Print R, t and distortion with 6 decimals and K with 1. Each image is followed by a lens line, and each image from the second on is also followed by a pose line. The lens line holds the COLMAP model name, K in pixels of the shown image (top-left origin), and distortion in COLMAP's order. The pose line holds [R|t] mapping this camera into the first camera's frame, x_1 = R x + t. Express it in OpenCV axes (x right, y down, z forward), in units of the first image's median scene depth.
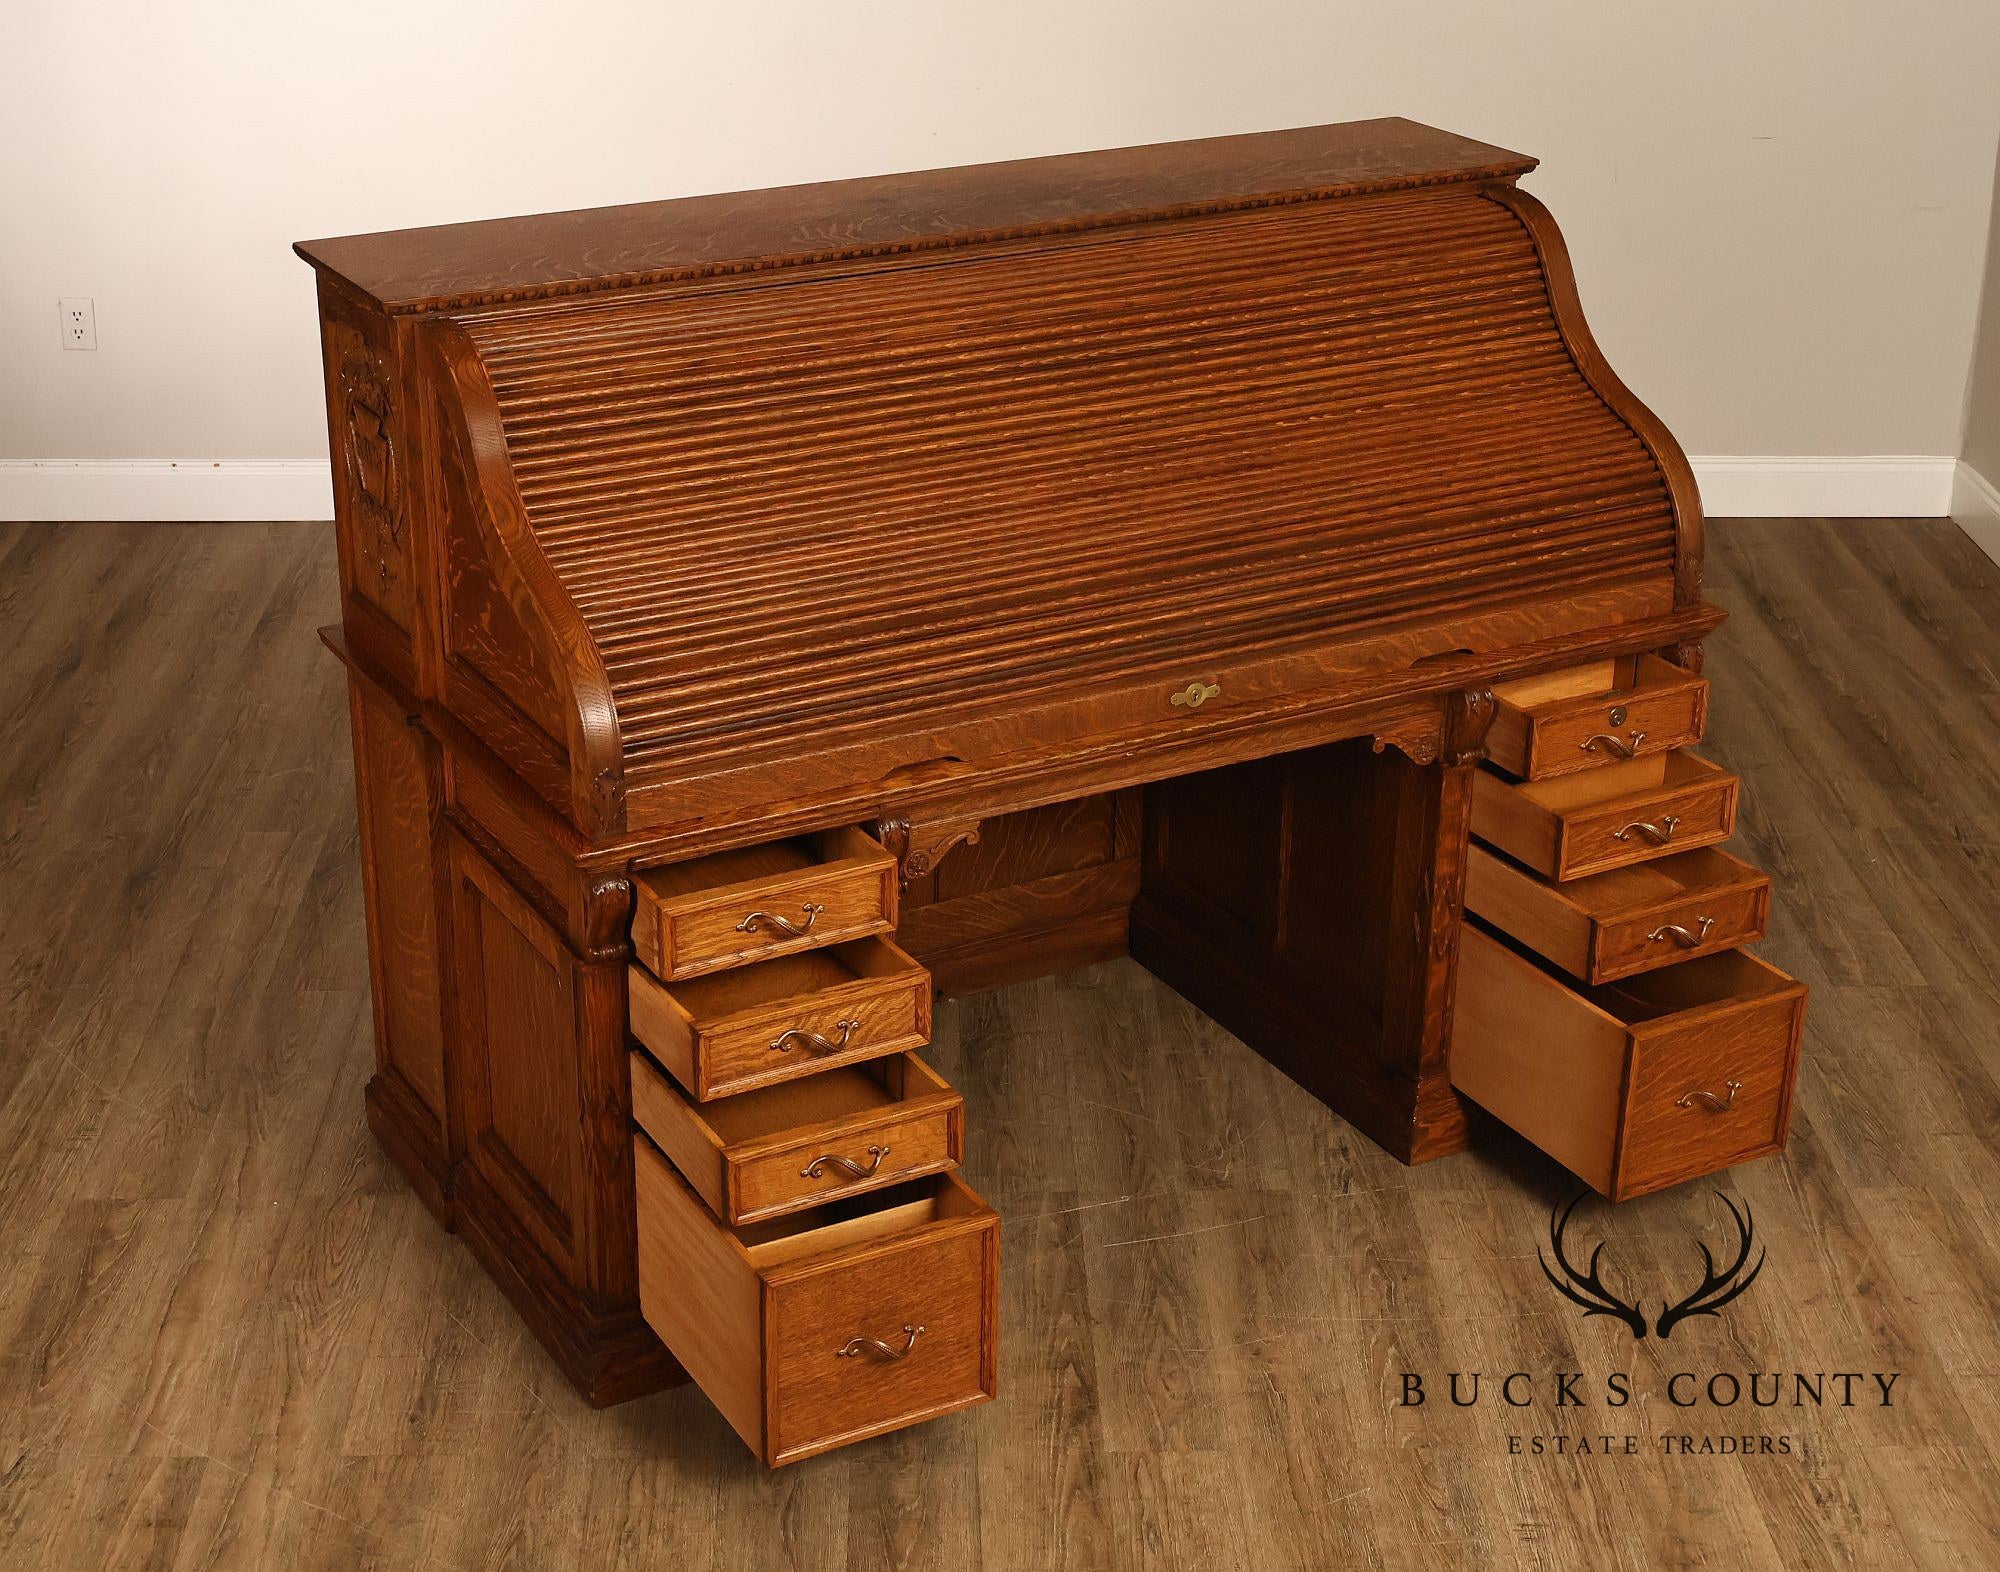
lens RADIAL K [[3199.4, 0, 1007.4], [0, 3199.4, 772.4], [0, 0, 1]] dist [0.009960, 0.022644]
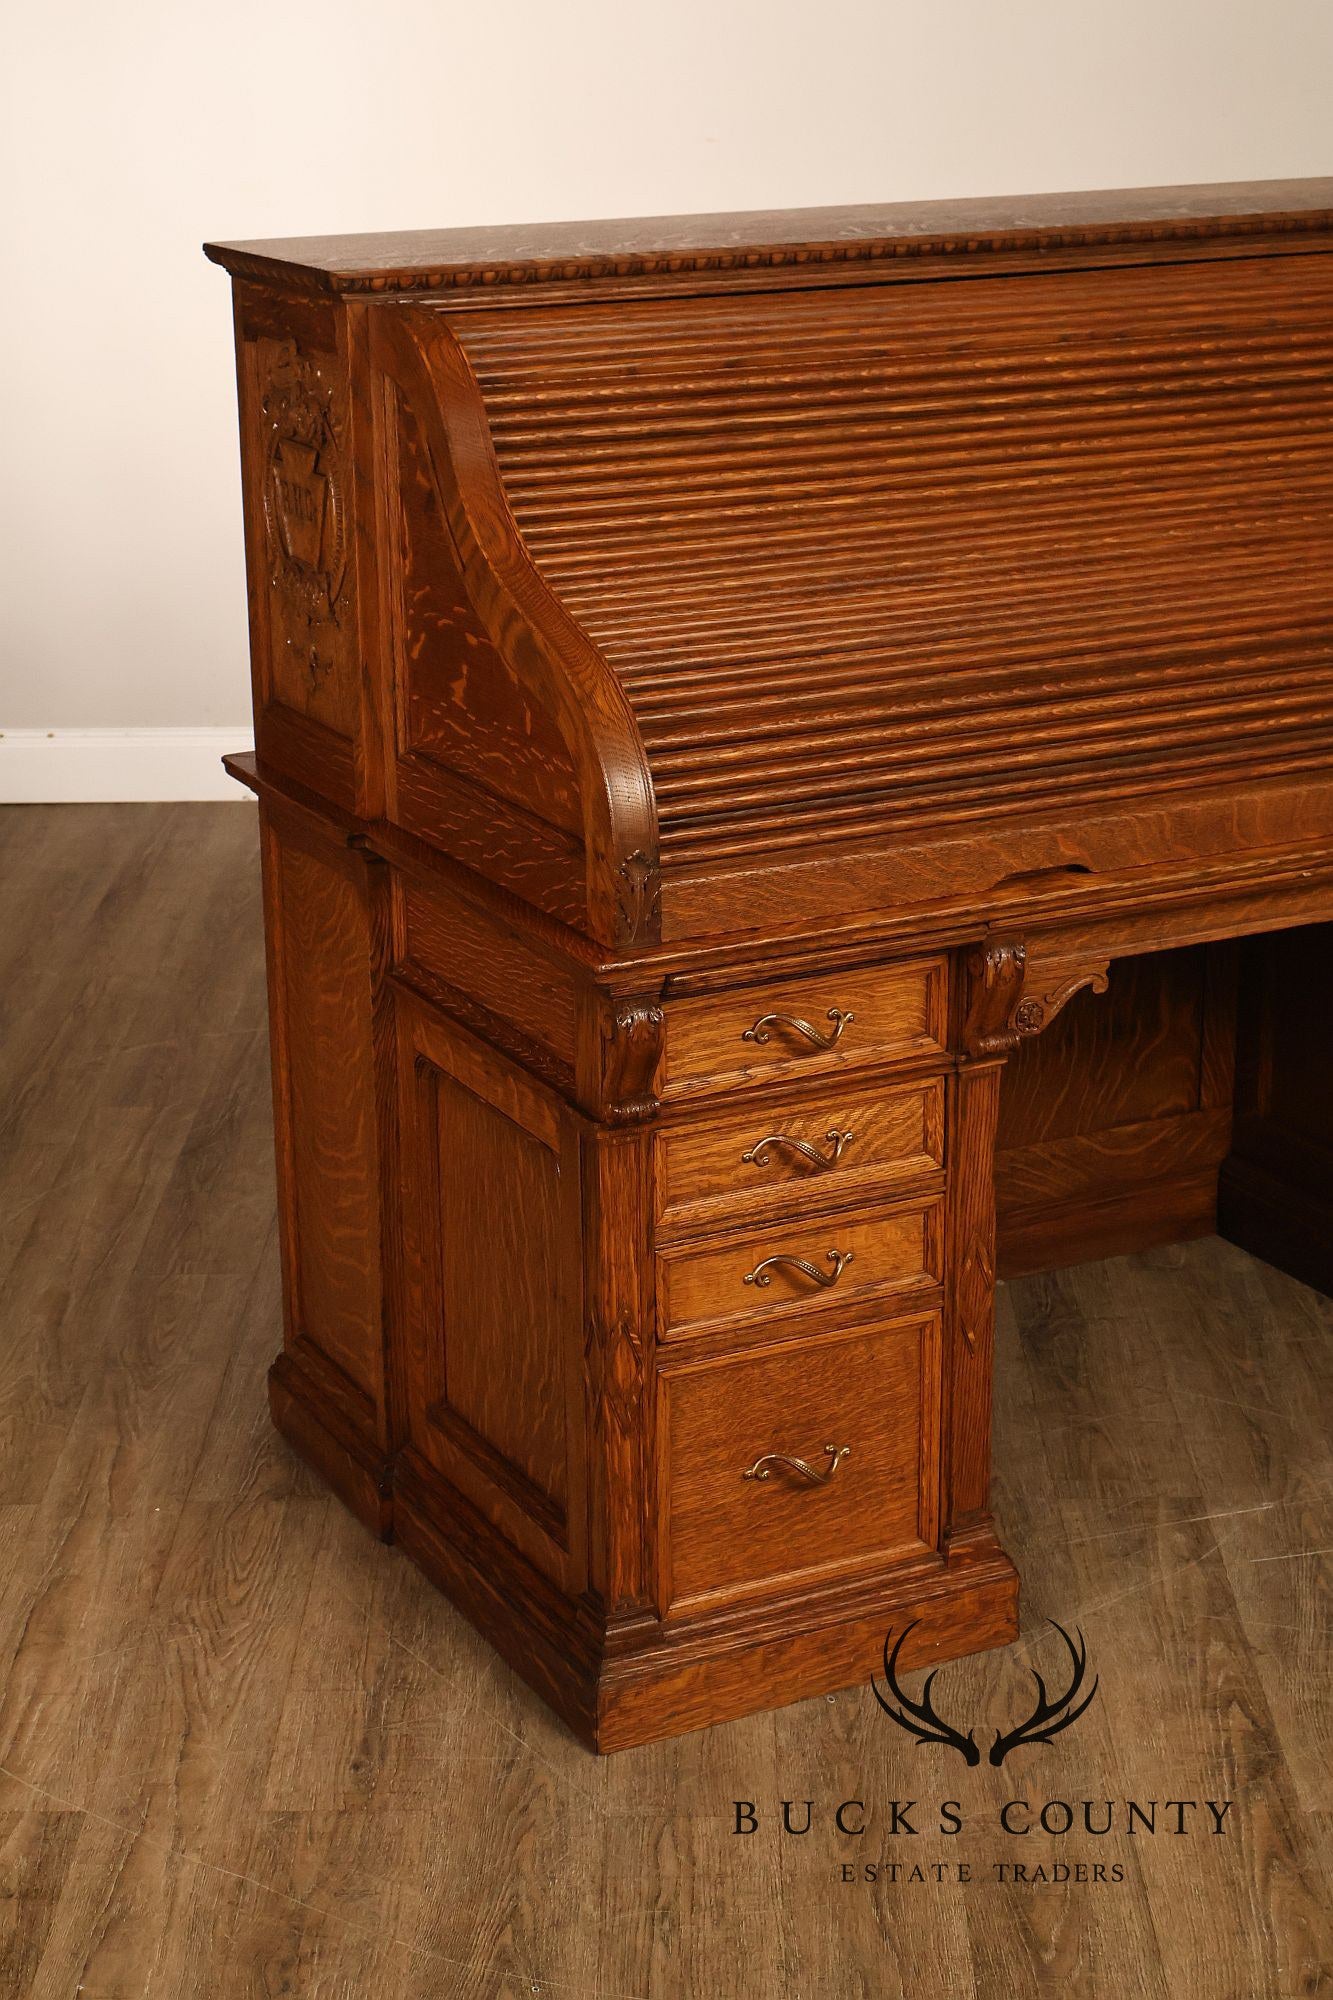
lens RADIAL K [[3394.4, 0, 668.2], [0, 3394.4, 1004.2], [0, 0, 1]] dist [0.022778, -0.038458]
pose [[0.999006, -0.007318, -0.043974, -0.071263], [0.003493, 0.996251, -0.086437, 0.086772], [0.044442, 0.086198, 0.995286, 0.188253]]
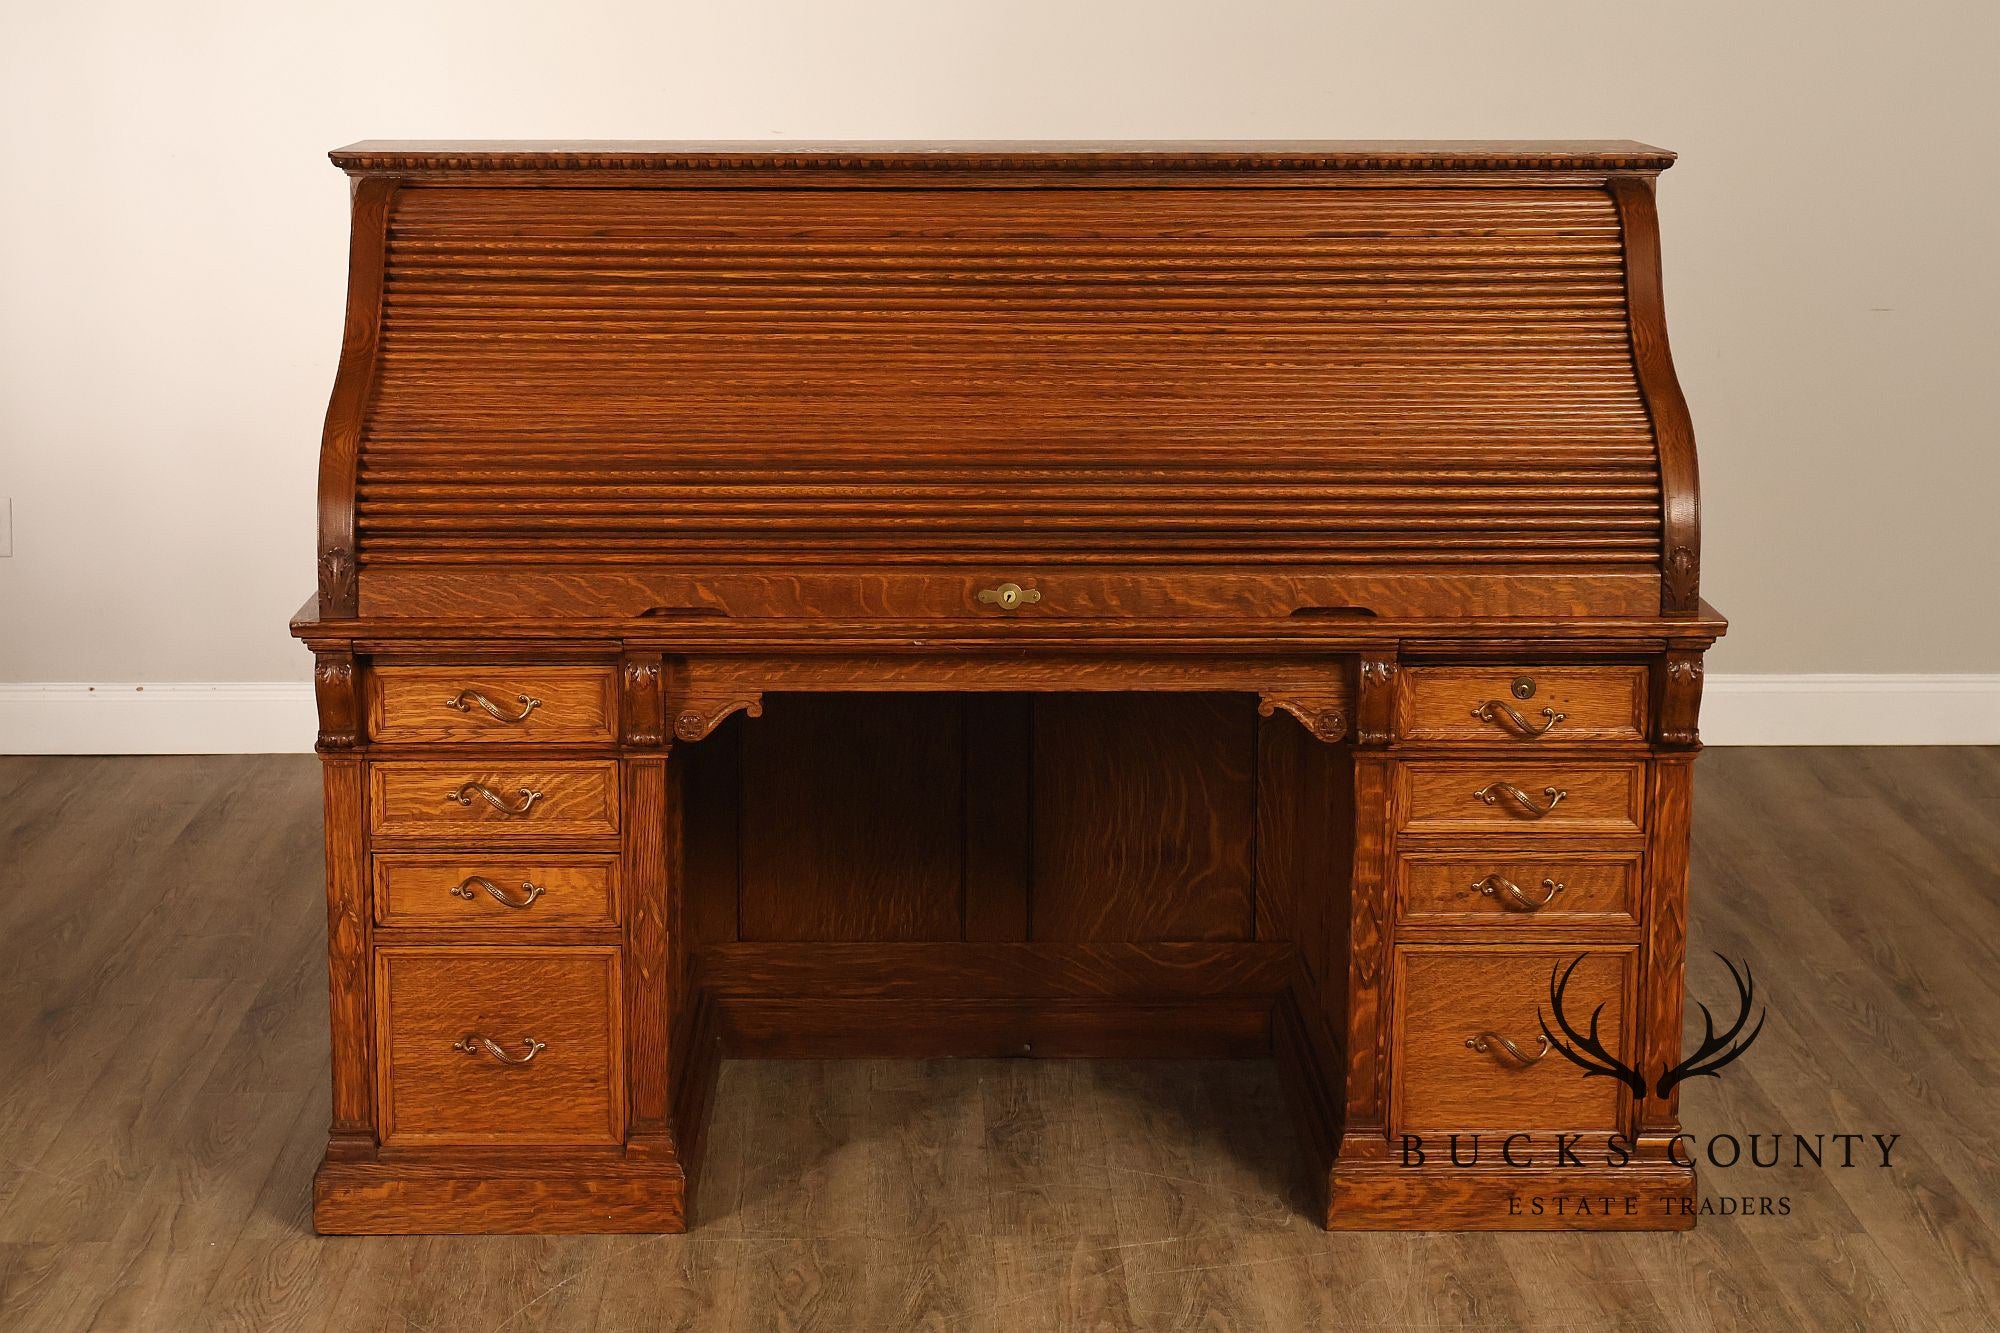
lens RADIAL K [[3996.1, 0, 1000.0], [0, 3996.1, 666.5], [0, 0, 1]] dist [-0.012503, 0.210738]
pose [[0.876993, 0.077013, -0.474292, 0.582922], [-0.181366, 0.967113, -0.178321, 0.195144], [0.444961, 0.242407, 0.862119, -0.015209]]
